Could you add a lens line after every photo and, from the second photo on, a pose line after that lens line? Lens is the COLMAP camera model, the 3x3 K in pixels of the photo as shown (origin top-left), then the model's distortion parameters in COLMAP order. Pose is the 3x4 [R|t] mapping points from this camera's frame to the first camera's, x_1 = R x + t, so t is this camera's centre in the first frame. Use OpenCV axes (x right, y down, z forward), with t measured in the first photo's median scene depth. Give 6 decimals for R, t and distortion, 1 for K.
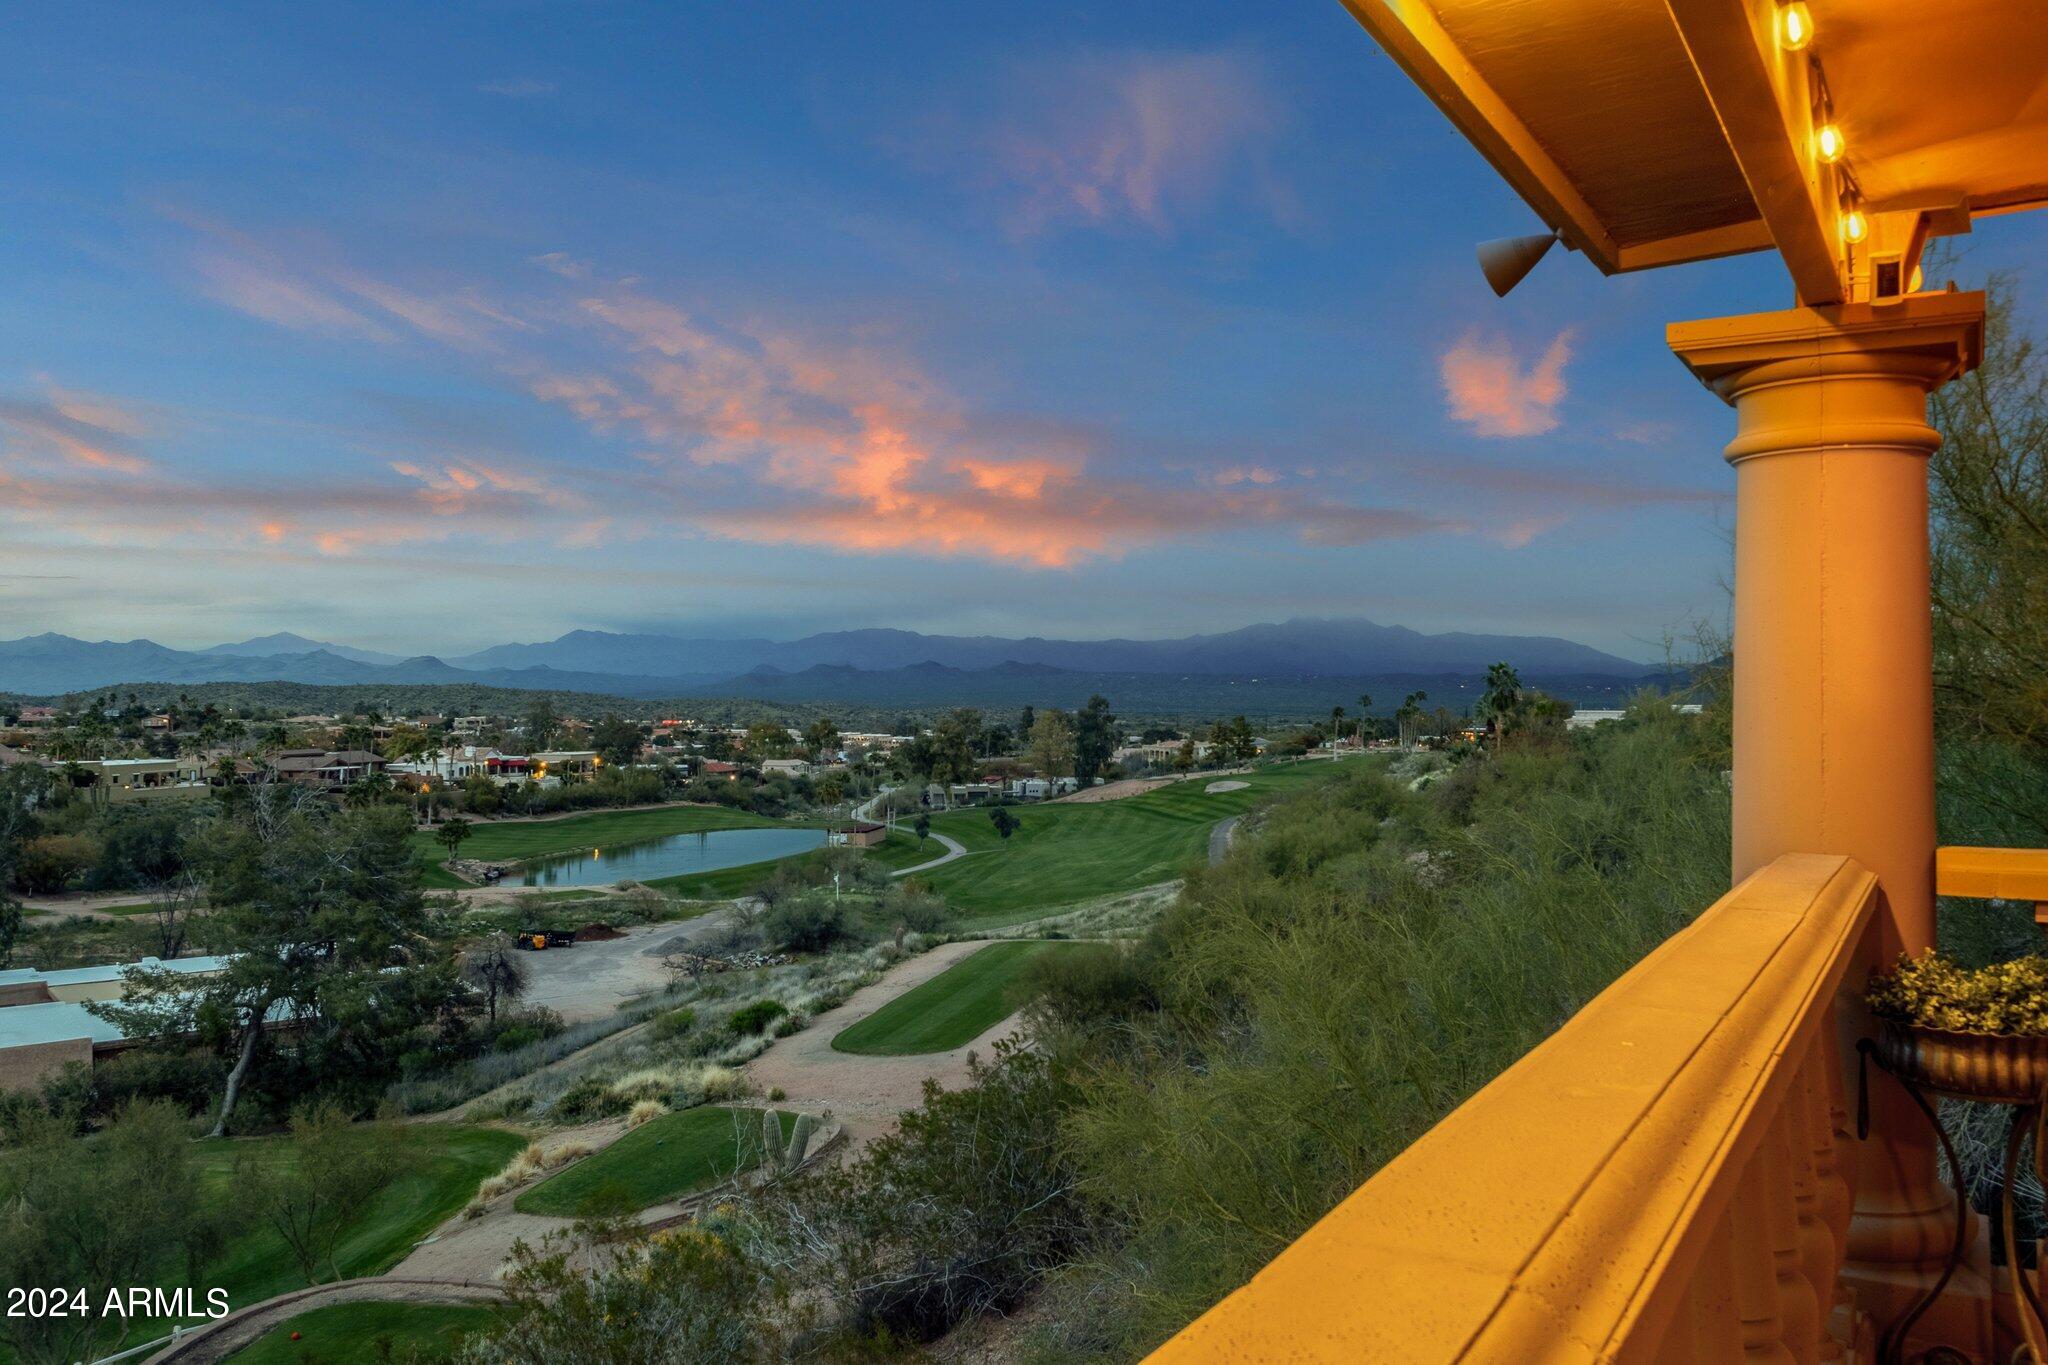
lens RADIAL K [[1652.9, 0, 1024.0], [0, 1652.9, 682.5], [0, 0, 1]] dist [0.013323, -0.000797]
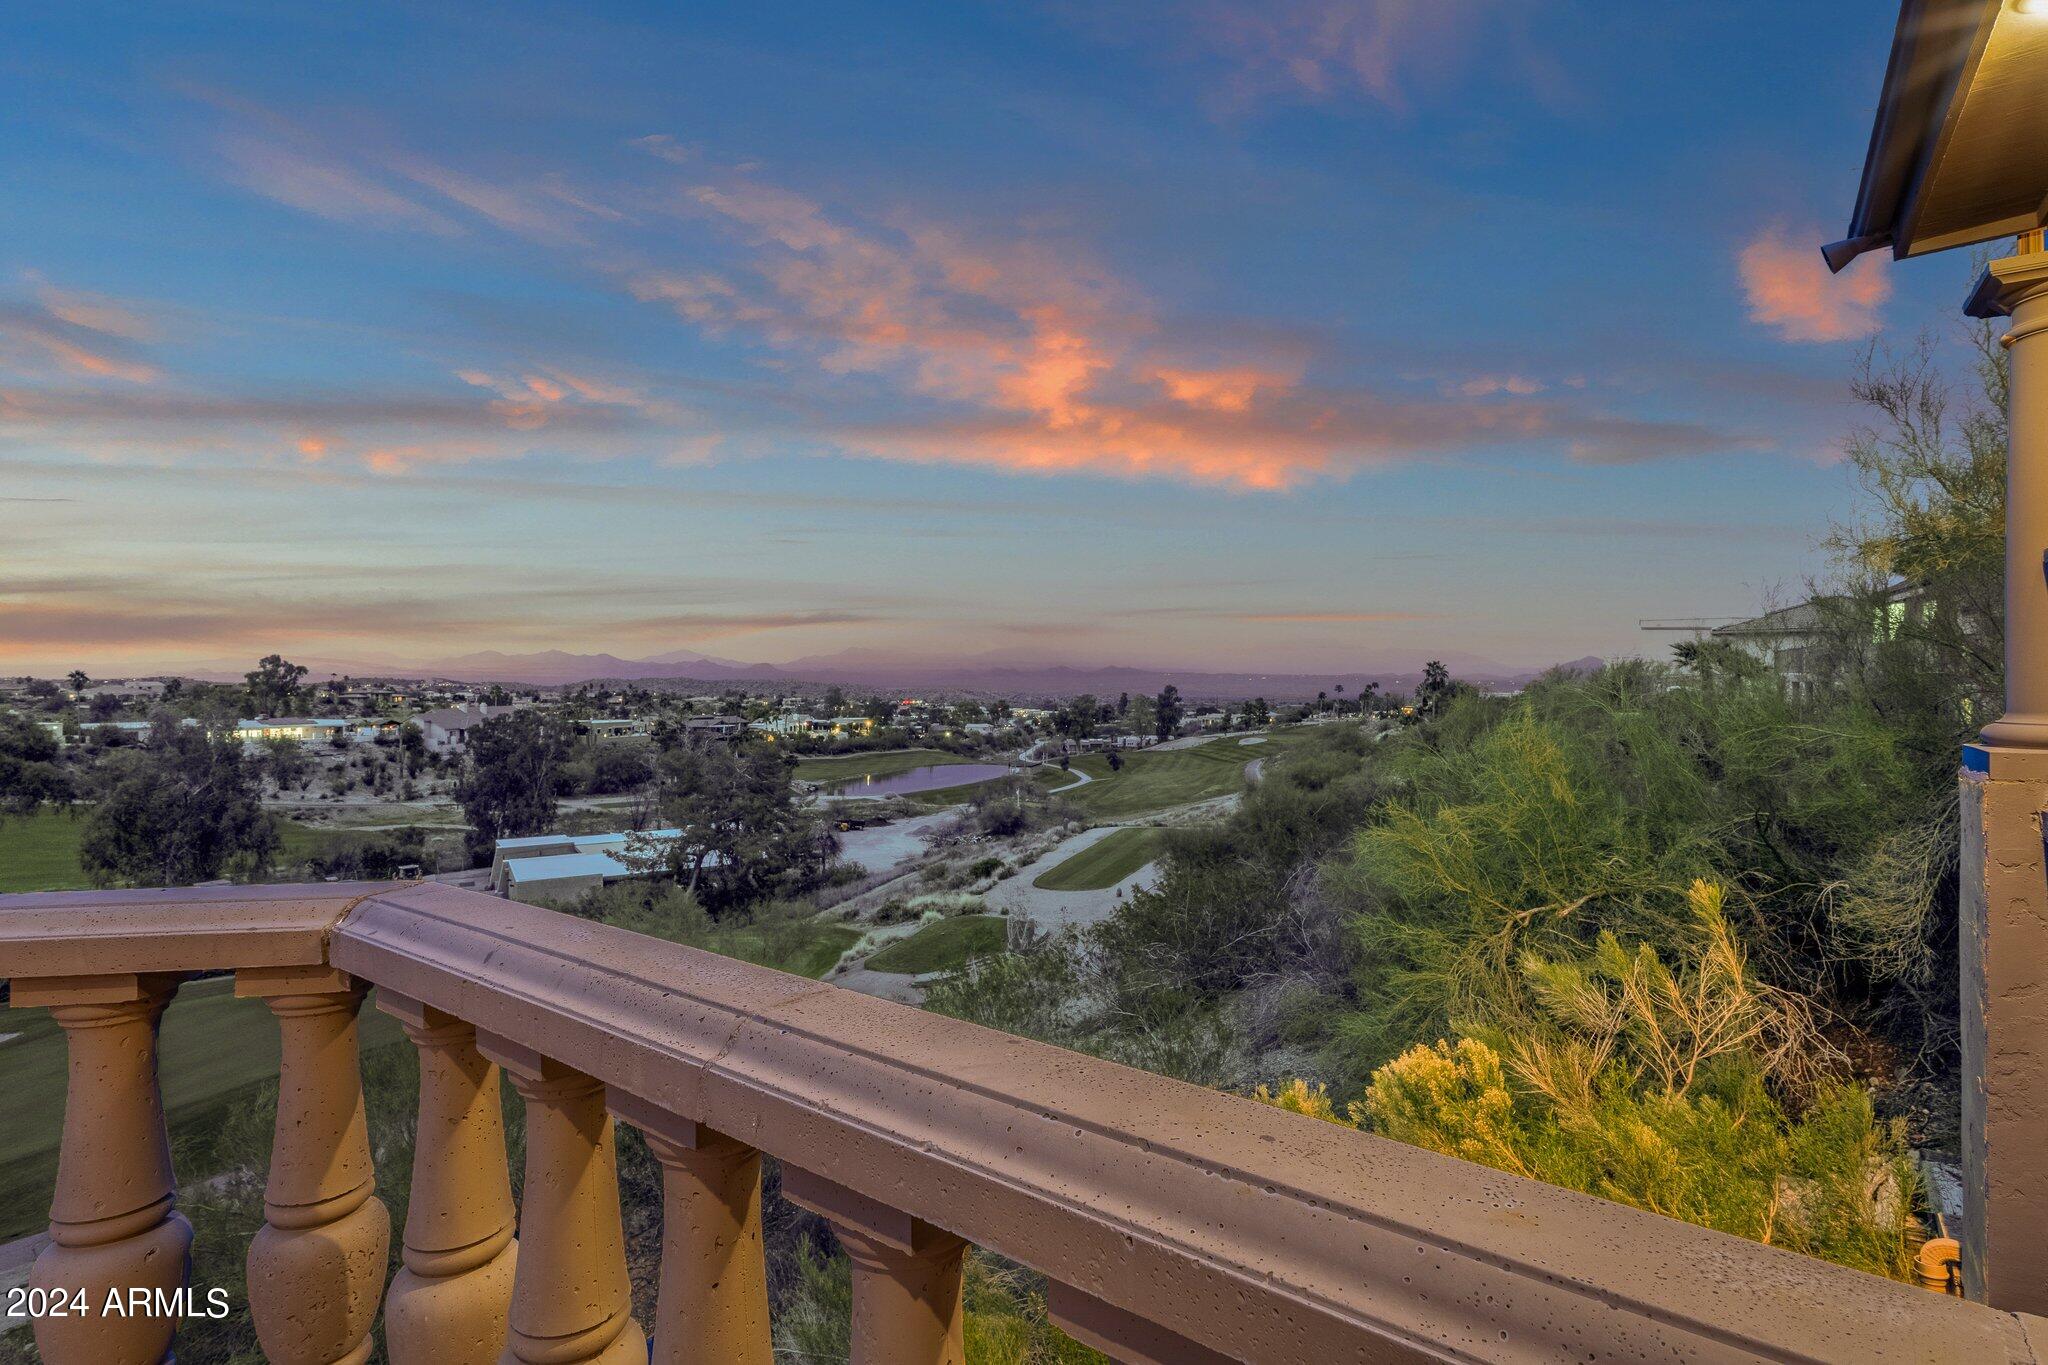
lens RADIAL K [[1010.3, 0, 1024.0], [0, 1010.3, 682.5], [0, 0, 1]] dist [0.001167, 0.008494]
pose [[0.995455, 0.001416, -0.095220, -0.006891], [-0.001068, 0.999993, 0.003708, 0.003000], [0.095225, -0.003589, 0.995449, -0.003091]]
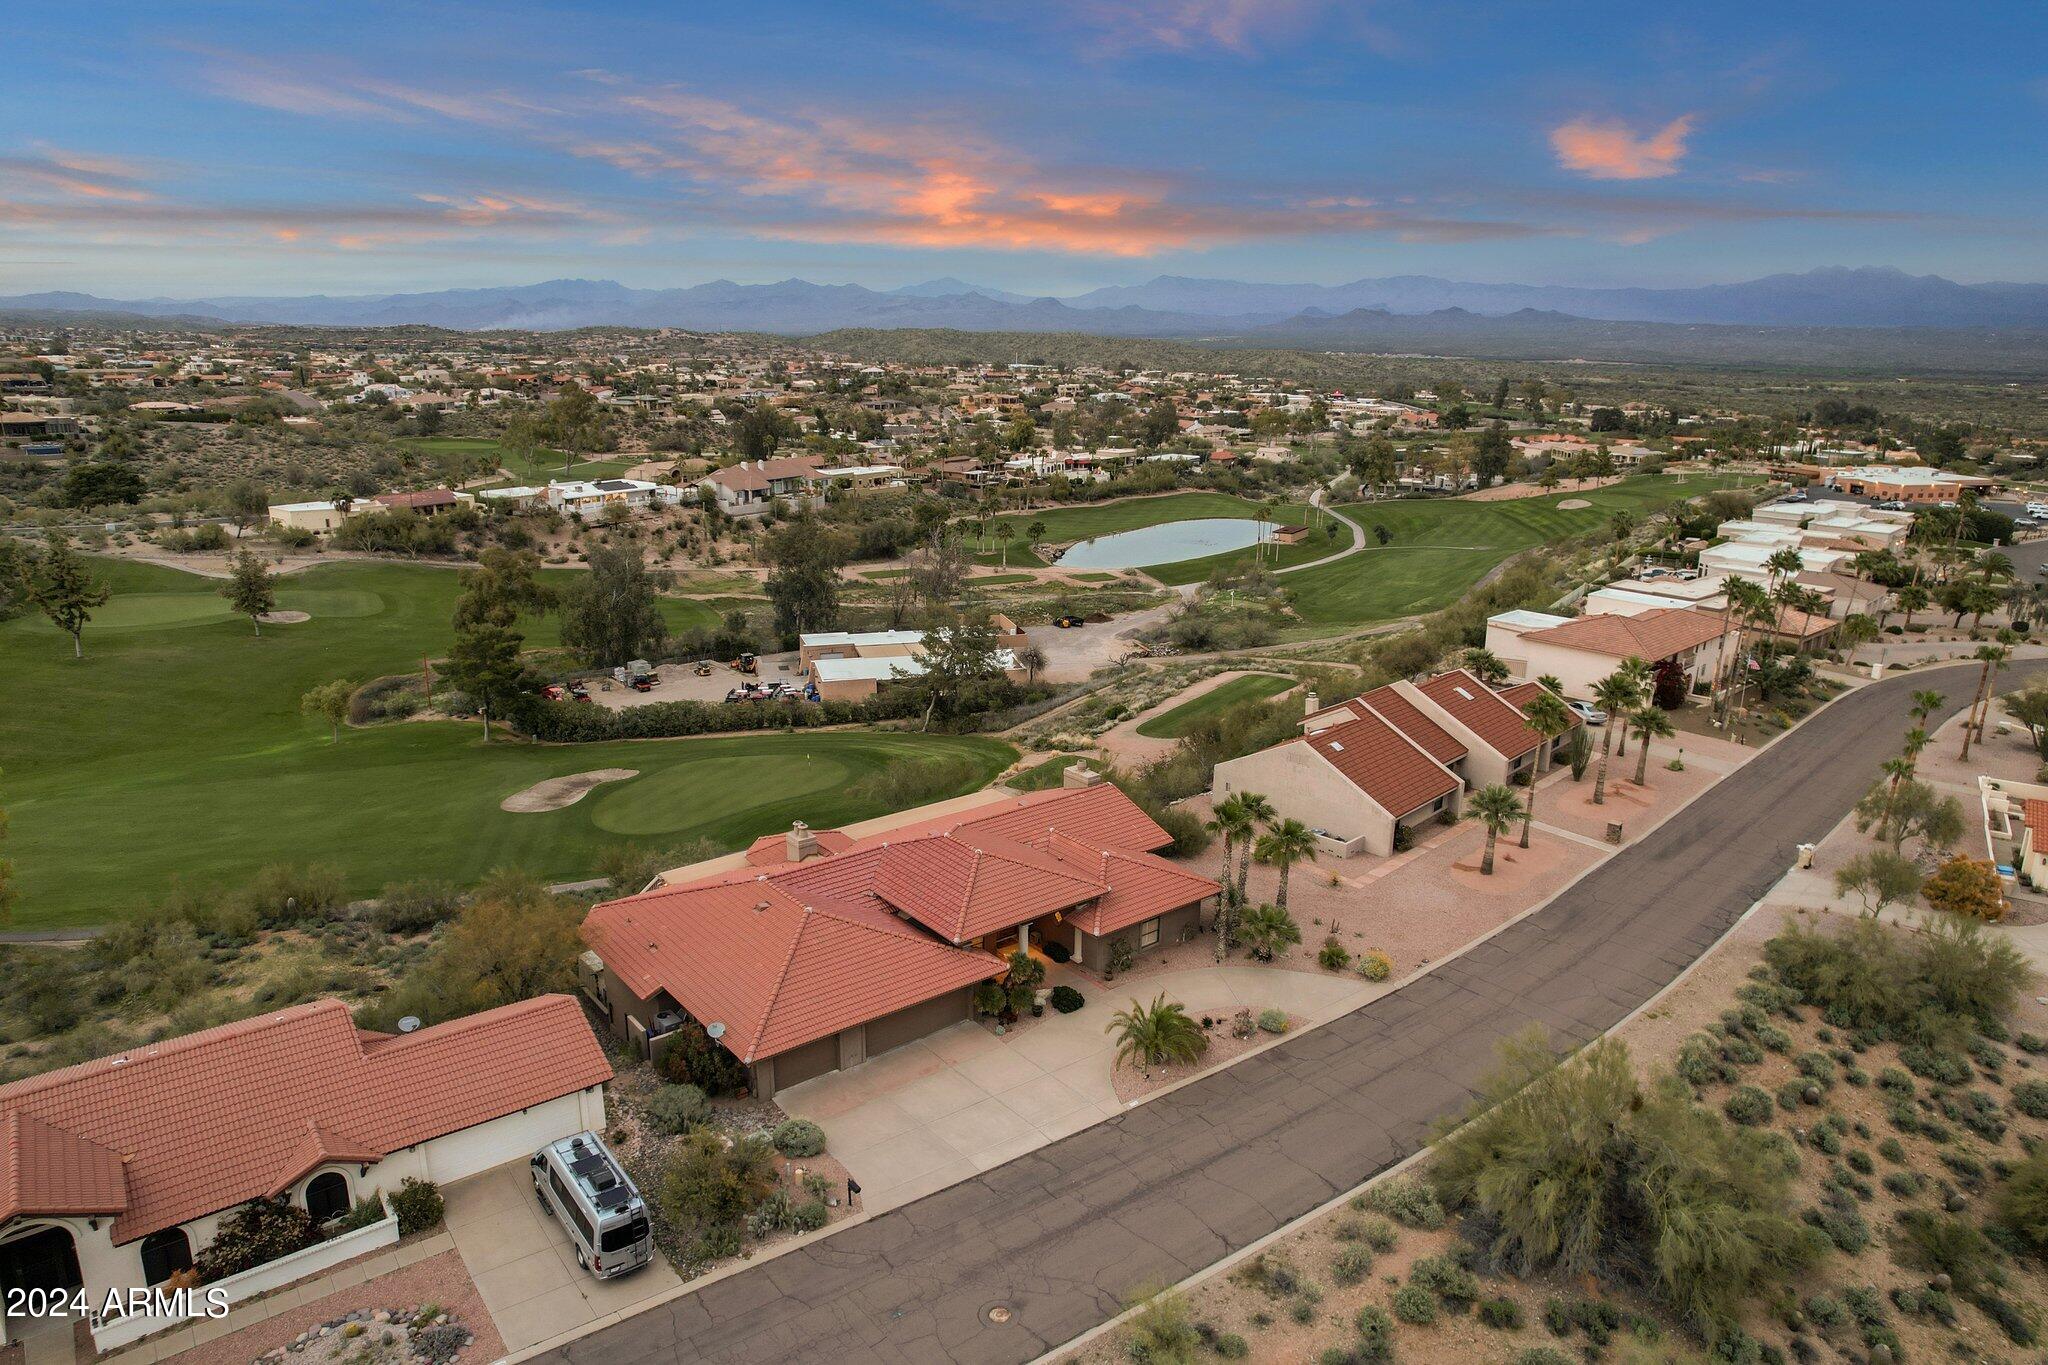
lens RADIAL K [[1293.6, 0, 1030.0], [0, 1293.6, 691.1], [0, 0, 1]] dist [-0.079135, 0.067657]
pose [[0.936375, 0.106785, -0.334364, 0.096601], [-0.012896, 0.962422, 0.271251, -0.093709], [0.350765, -0.249681, 0.902565, -0.213371]]
